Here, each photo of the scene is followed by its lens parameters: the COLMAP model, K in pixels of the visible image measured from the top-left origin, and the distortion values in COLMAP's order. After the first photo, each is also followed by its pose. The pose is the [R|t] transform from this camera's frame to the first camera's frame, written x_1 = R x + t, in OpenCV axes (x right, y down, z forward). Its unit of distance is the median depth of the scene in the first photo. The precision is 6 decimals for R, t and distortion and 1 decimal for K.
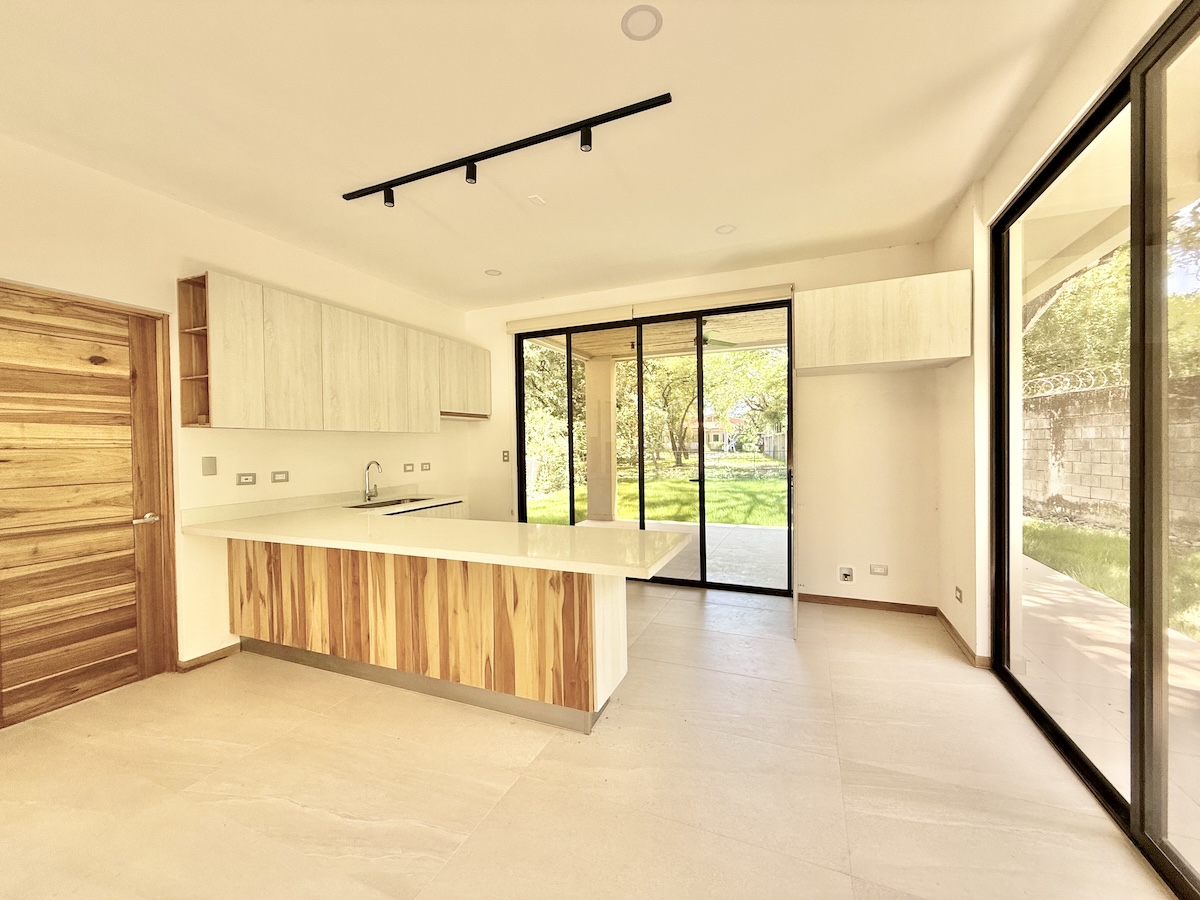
lens RADIAL K [[480.2, 0, 594.4], [0, 480.2, 450.1], [0, 0, 1]] dist [-0.002270, 0.000002]
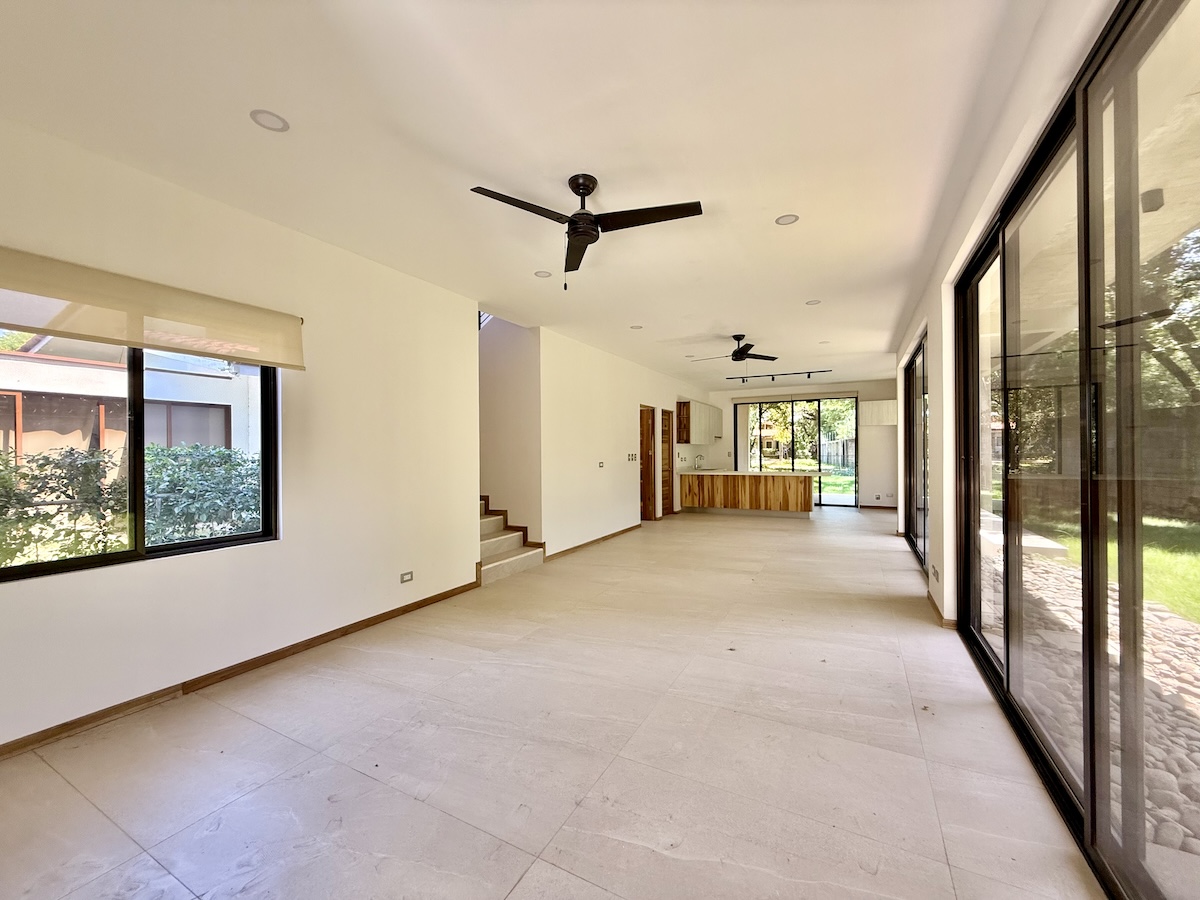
lens RADIAL K [[480.2, 0, 594.4], [0, 480.2, 450.1], [0, 0, 1]] dist [-0.002270, 0.000002]
pose [[0.996456, -0.000200, -0.084120, -0.766864], [-0.000995, 0.999899, -0.014174, 0.031710], [0.084114, 0.014207, 0.996355, -1.668067]]
